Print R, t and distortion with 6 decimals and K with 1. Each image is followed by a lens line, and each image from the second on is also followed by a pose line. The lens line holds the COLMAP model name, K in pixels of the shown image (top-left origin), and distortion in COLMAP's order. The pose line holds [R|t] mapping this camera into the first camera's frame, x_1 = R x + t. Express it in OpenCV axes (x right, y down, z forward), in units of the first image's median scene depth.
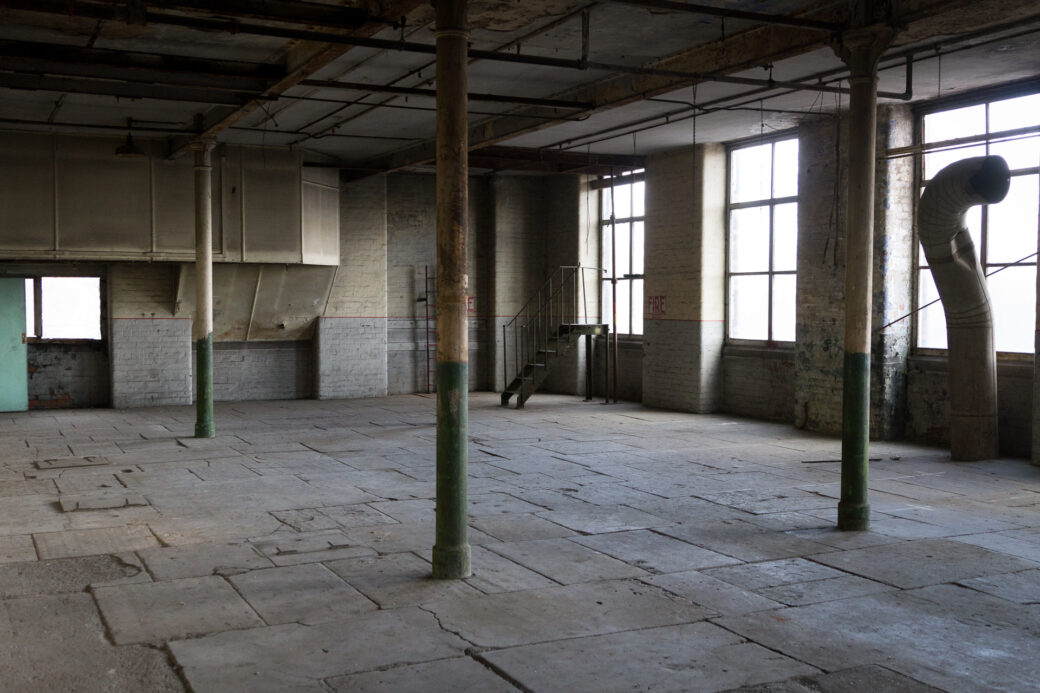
lens RADIAL K [[1128.3, 0, 520.0], [0, 1128.3, 346.5], [0, 0, 1]] dist [0.021416, 0.007778]
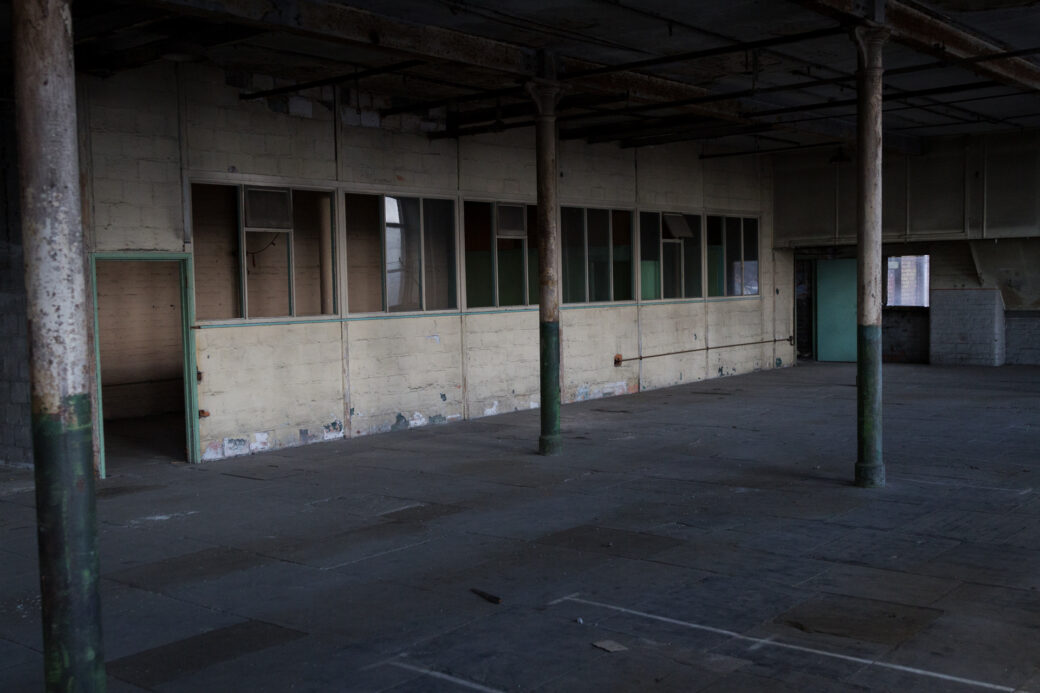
lens RADIAL K [[1128.3, 0, 520.0], [0, 1128.3, 346.5], [0, 0, 1]] dist [0.021416, 0.007778]
pose [[0.409536, 0.040983, -0.911373, 0.547147], [-0.015917, 0.999159, 0.037778, -0.002841], [0.912155, -0.000965, 0.409844, 0.115364]]
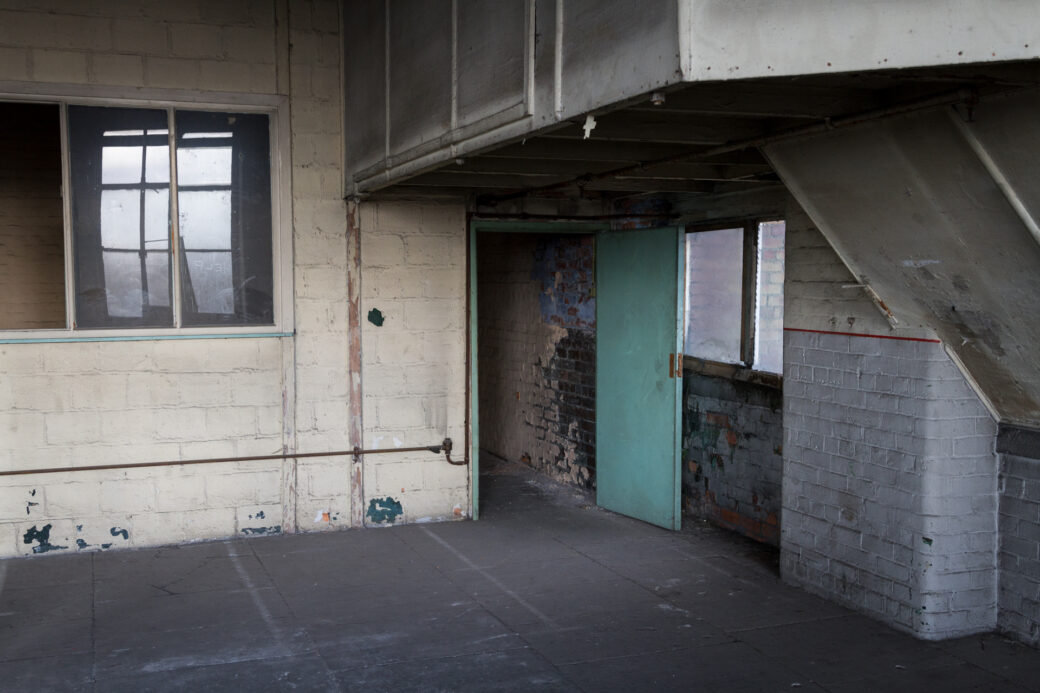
lens RADIAL K [[1128.3, 0, 520.0], [0, 1128.3, 346.5], [0, 0, 1]] dist [0.021416, 0.007778]
pose [[-0.104275, 0.057968, -0.992858, 0.001419], [-0.036354, 0.997411, 0.062052, -0.037897], [0.993884, 0.042565, -0.101898, 0.944392]]
